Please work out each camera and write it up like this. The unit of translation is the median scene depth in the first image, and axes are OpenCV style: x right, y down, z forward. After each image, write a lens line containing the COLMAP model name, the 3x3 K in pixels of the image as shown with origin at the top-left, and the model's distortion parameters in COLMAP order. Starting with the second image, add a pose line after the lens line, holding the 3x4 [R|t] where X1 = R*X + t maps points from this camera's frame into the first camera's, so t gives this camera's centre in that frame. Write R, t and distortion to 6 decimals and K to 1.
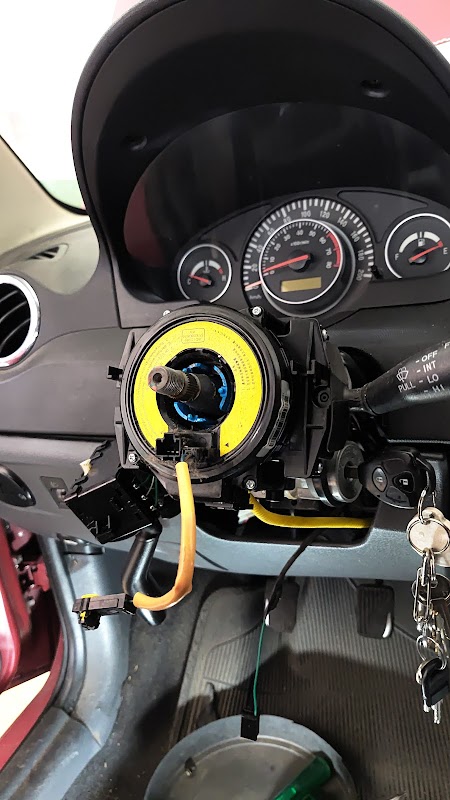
lens RADIAL K [[595.4, 0, 225.0], [0, 595.4, 400.0], [0, 0, 1]] dist [0.111211, -0.171389]
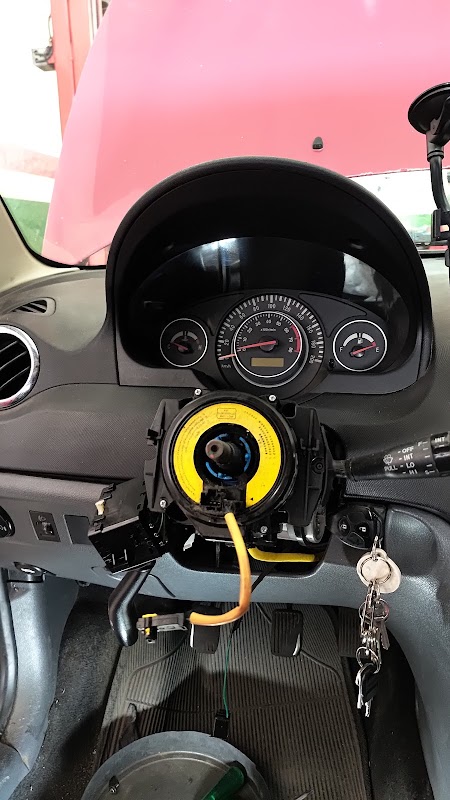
lens RADIAL K [[570.7, 0, 240.5], [0, 570.7, 396.8], [0, 0, 1]] dist [0.124019, -0.133330]
pose [[0.971976, 0.079333, 0.221290, -0.183117], [-0.066340, 0.995641, -0.065553, -0.037933], [-0.225526, 0.049036, 0.973002, -0.144868]]
